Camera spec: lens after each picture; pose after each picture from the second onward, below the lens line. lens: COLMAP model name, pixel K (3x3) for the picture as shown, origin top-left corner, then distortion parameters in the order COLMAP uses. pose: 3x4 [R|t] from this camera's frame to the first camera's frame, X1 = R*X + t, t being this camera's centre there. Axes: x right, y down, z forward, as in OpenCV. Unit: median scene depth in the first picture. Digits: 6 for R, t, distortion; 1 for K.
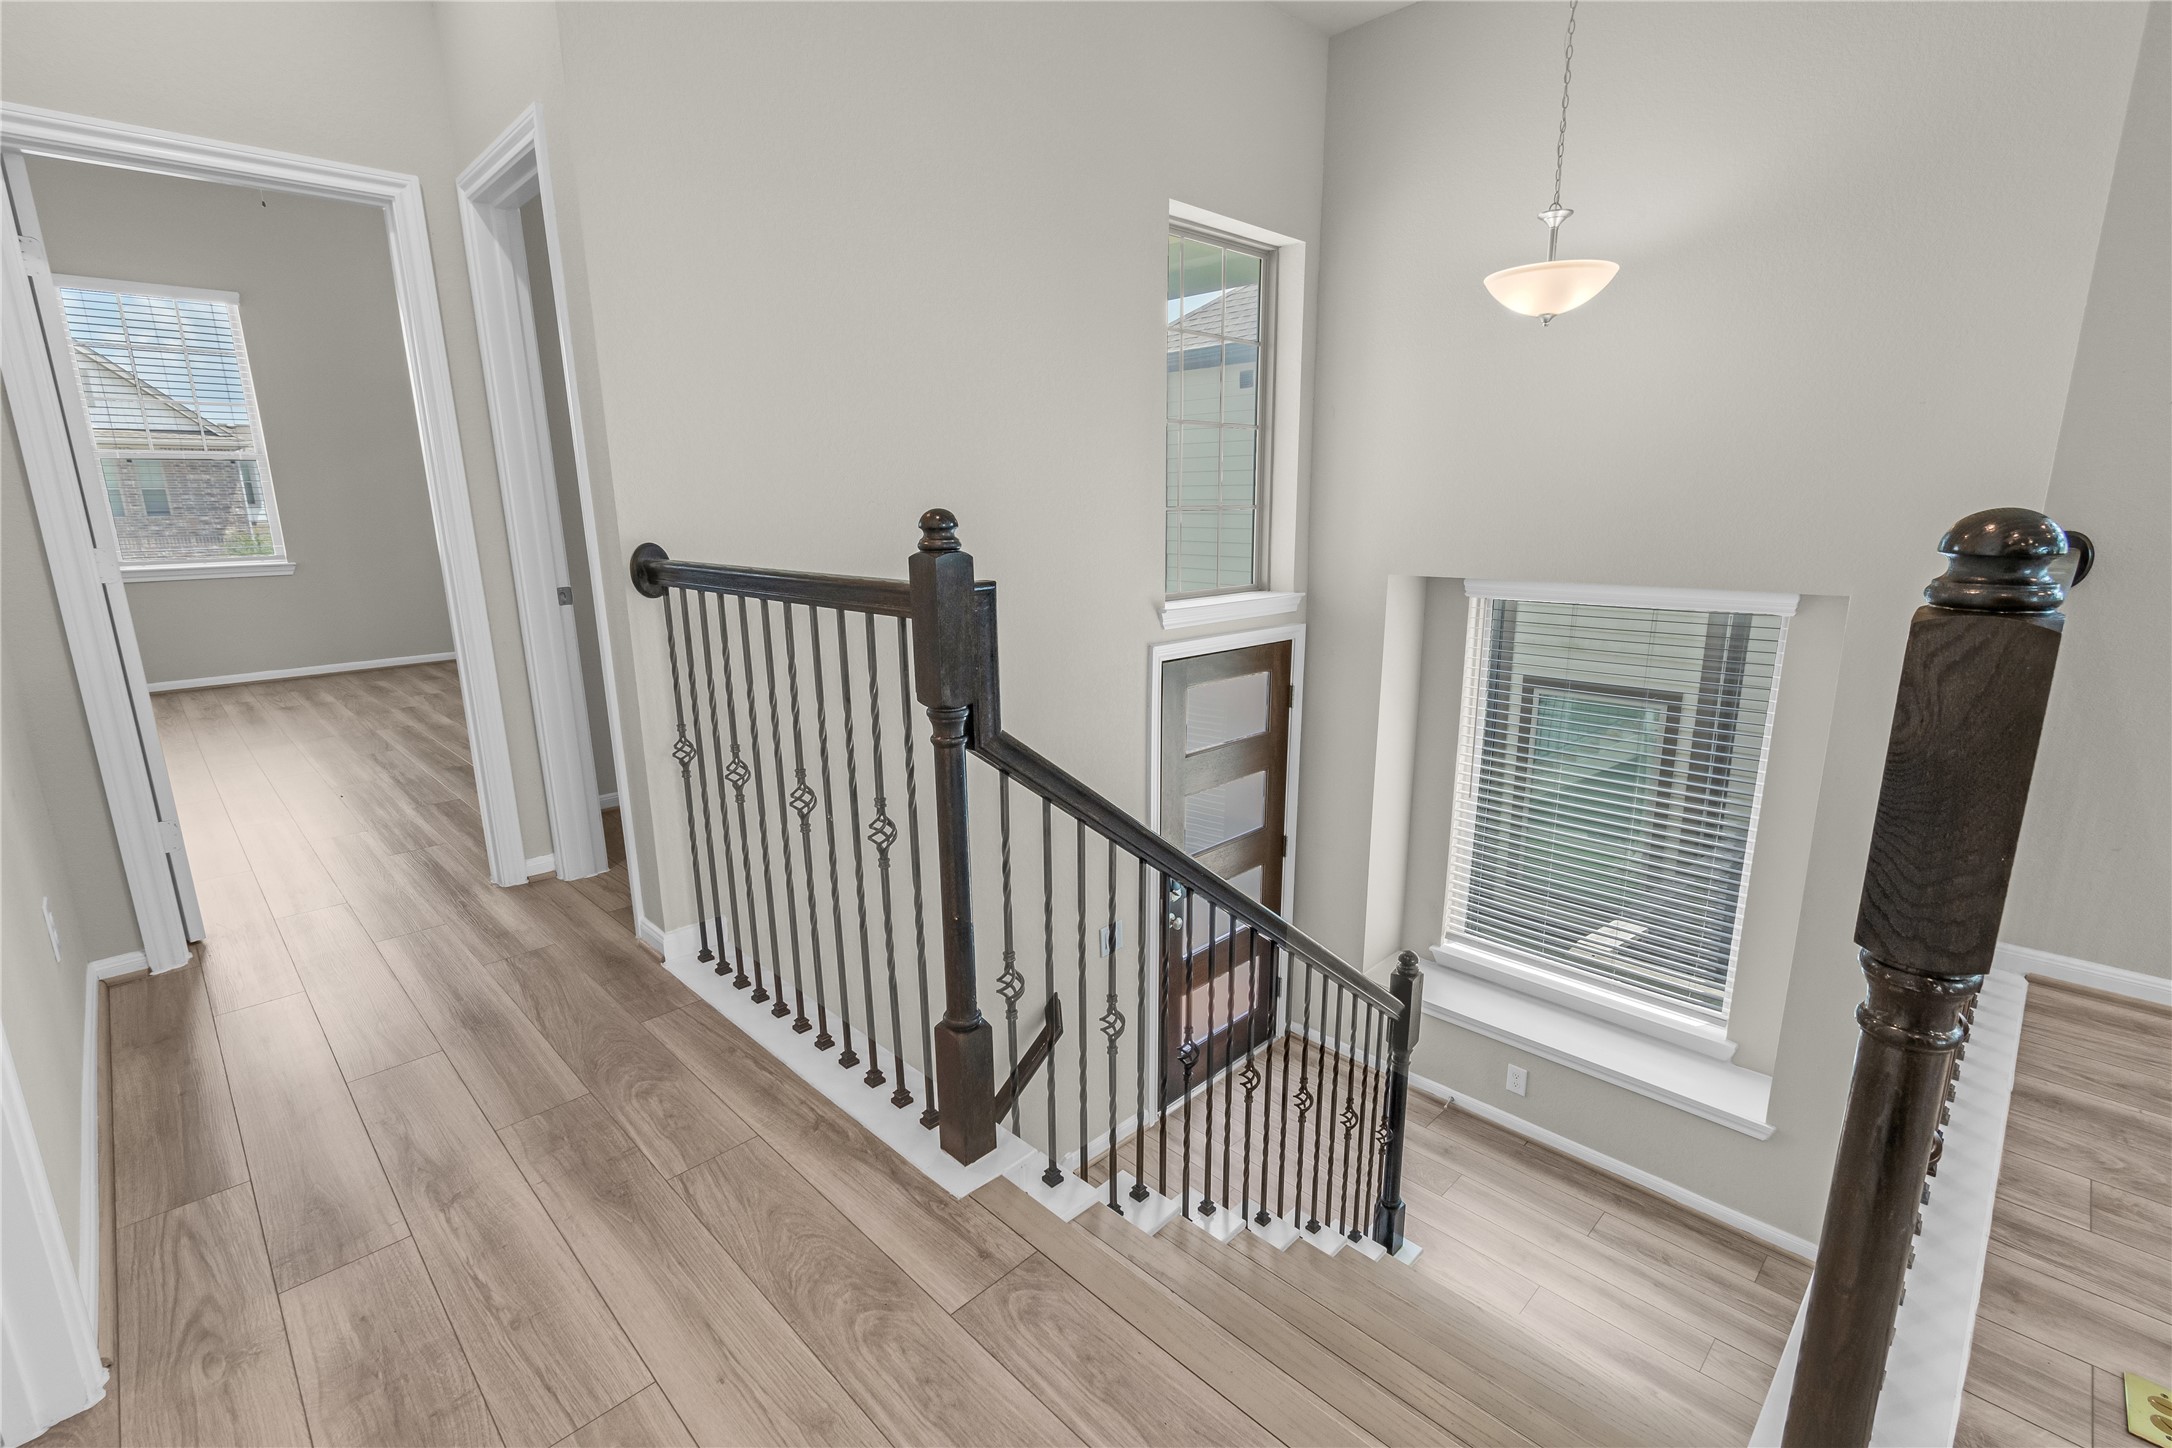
lens RADIAL K [[963.1, 0, 1075.3], [0, 963.1, 720.0], [0, 0, 1]] dist [0.003549, -0.001845]
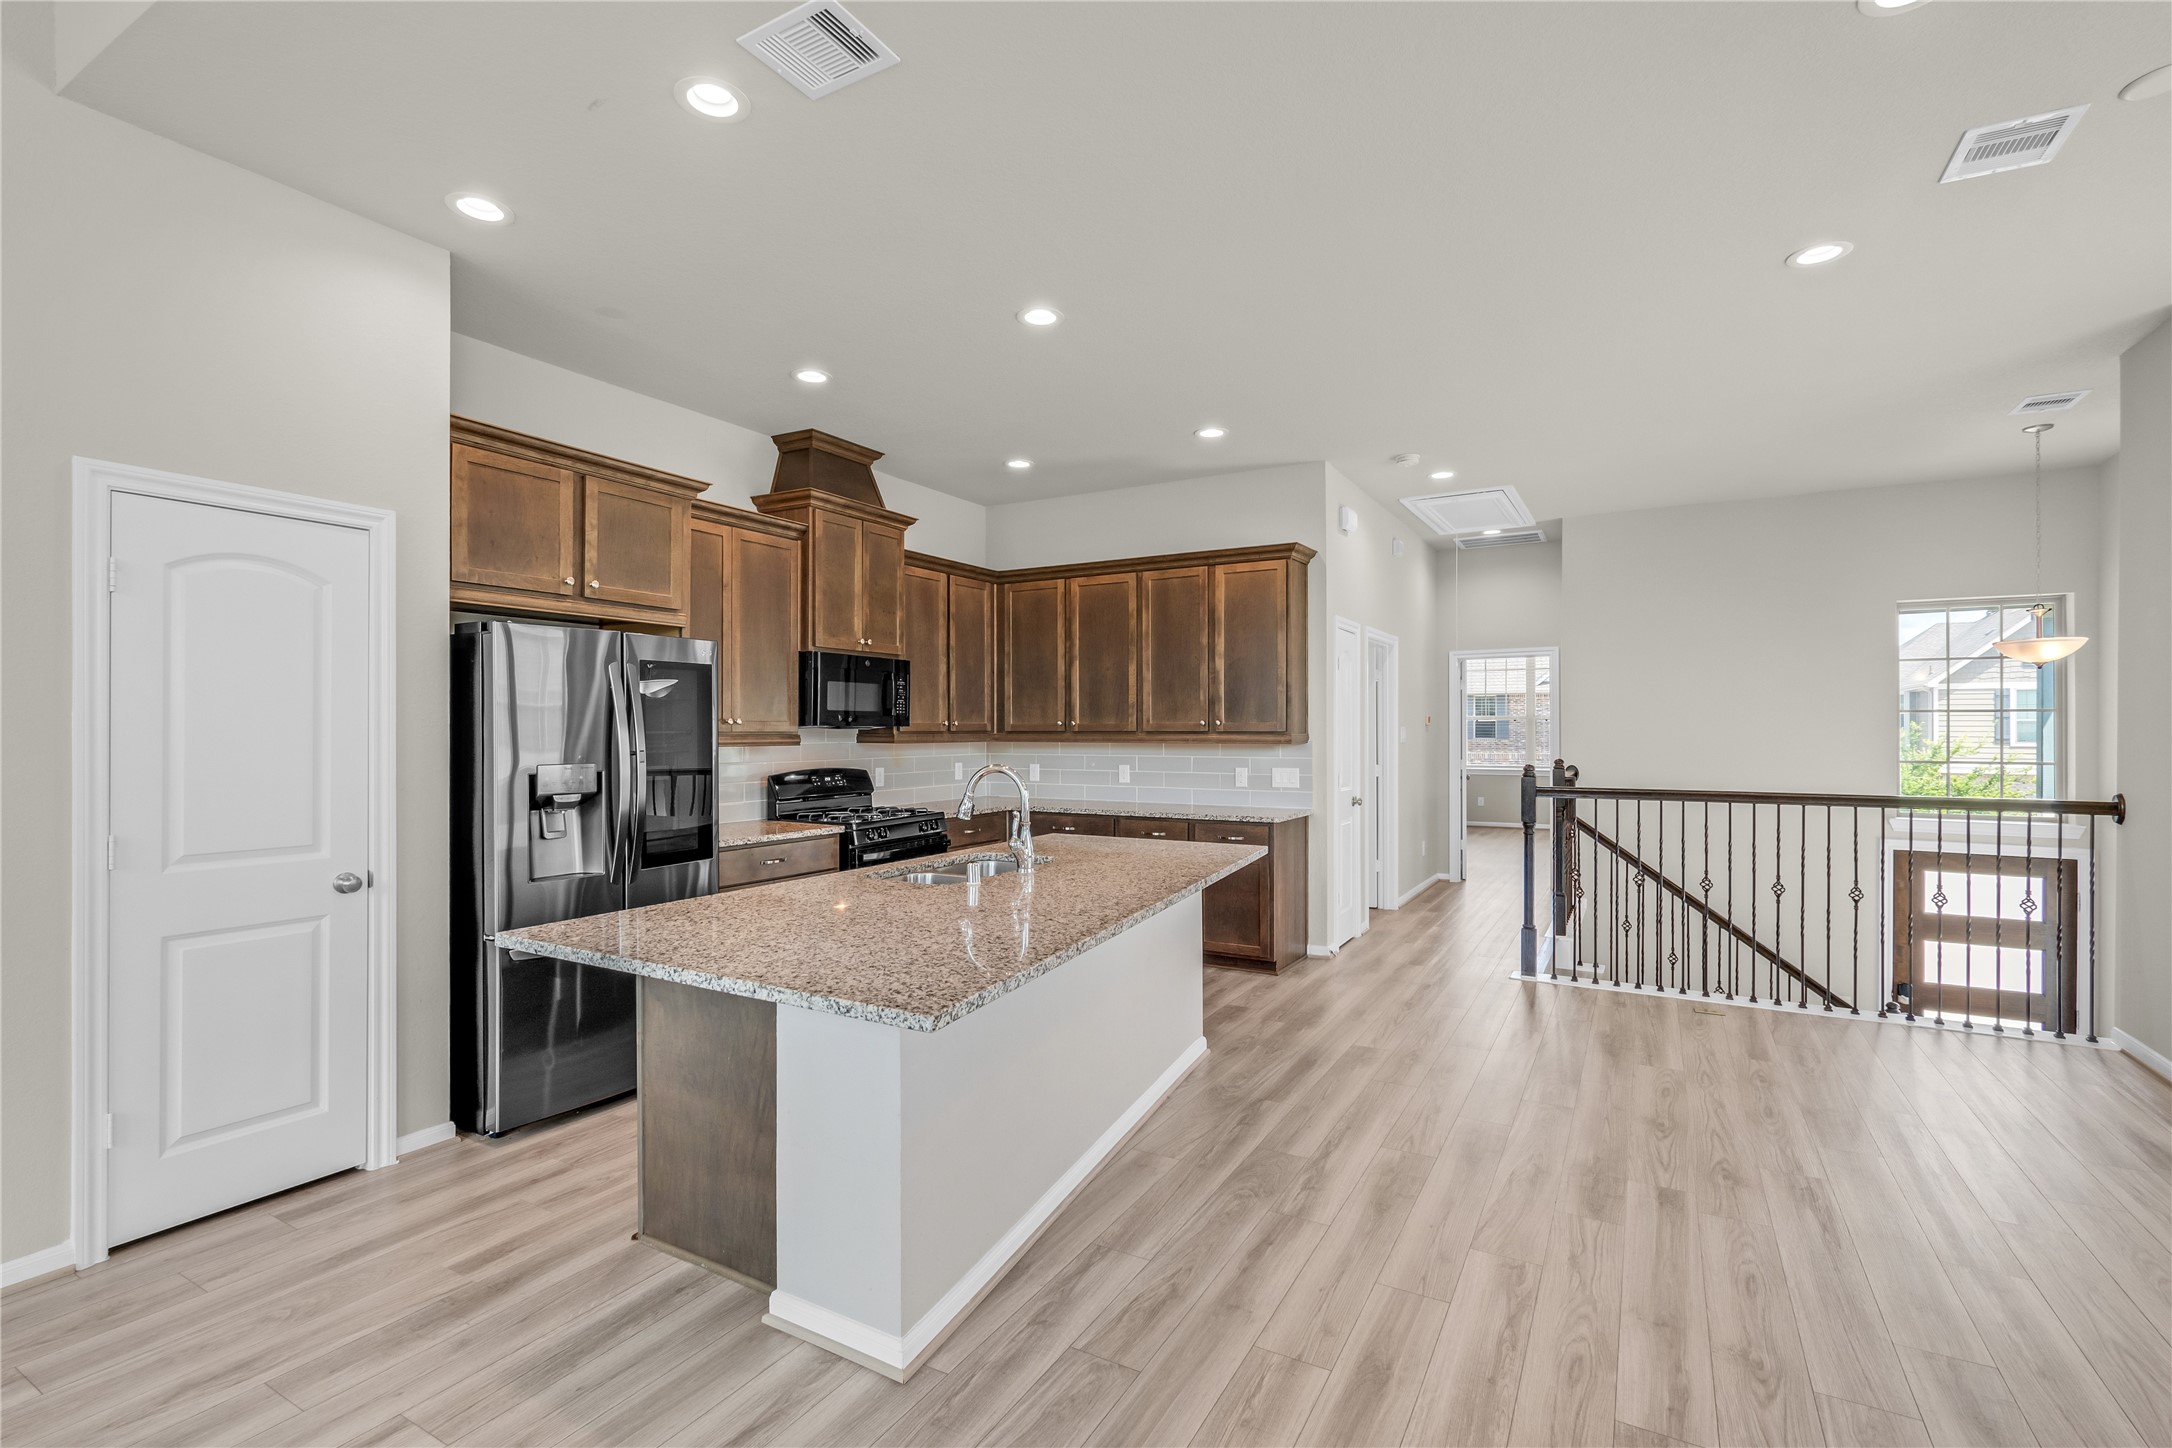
lens RADIAL K [[980.6, 0, 1086.7], [0, 980.6, 730.3], [0, 0, 1]] dist [0.003277, -0.001332]
pose [[0.263116, 0.011789, -0.964692, 2.238509], [-0.216350, 0.975179, -0.047091, 0.198311], [0.940193, 0.221102, 0.259136, -1.338765]]
